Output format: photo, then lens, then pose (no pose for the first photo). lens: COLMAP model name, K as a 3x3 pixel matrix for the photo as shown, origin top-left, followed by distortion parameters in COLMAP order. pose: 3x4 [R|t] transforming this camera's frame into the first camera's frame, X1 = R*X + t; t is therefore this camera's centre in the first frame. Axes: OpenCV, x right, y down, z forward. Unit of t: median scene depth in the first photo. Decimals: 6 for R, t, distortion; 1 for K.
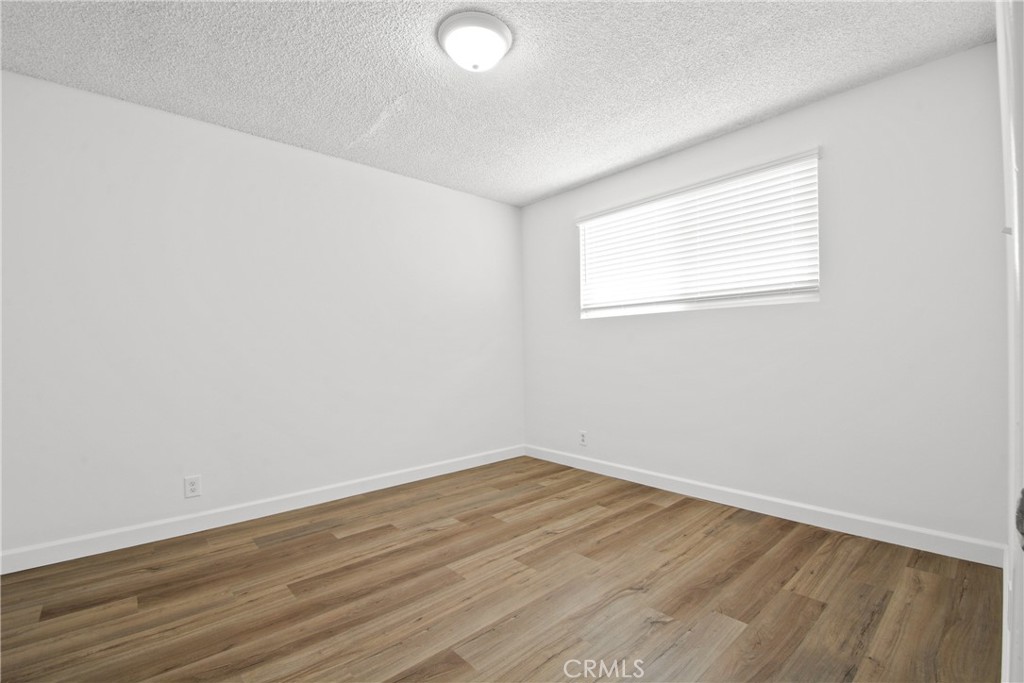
lens RADIAL K [[458.2, 0, 519.7], [0, 458.2, 366.2], [0, 0, 1]] dist [0.000921, -0.000123]
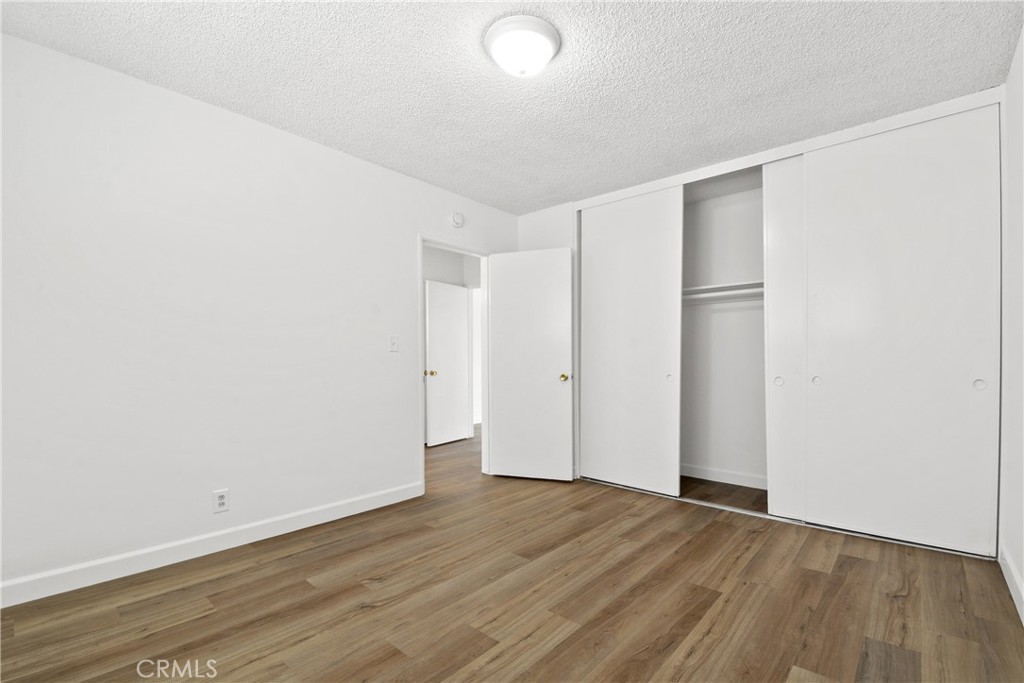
lens RADIAL K [[458.2, 0, 519.7], [0, 458.2, 366.2], [0, 0, 1]] dist [0.000921, -0.000123]
pose [[-0.993518, 0.020920, -0.111737, 0.032476], [0.015359, 0.998611, 0.050397, -0.073754], [0.112636, 0.048354, -0.992459, 2.013472]]
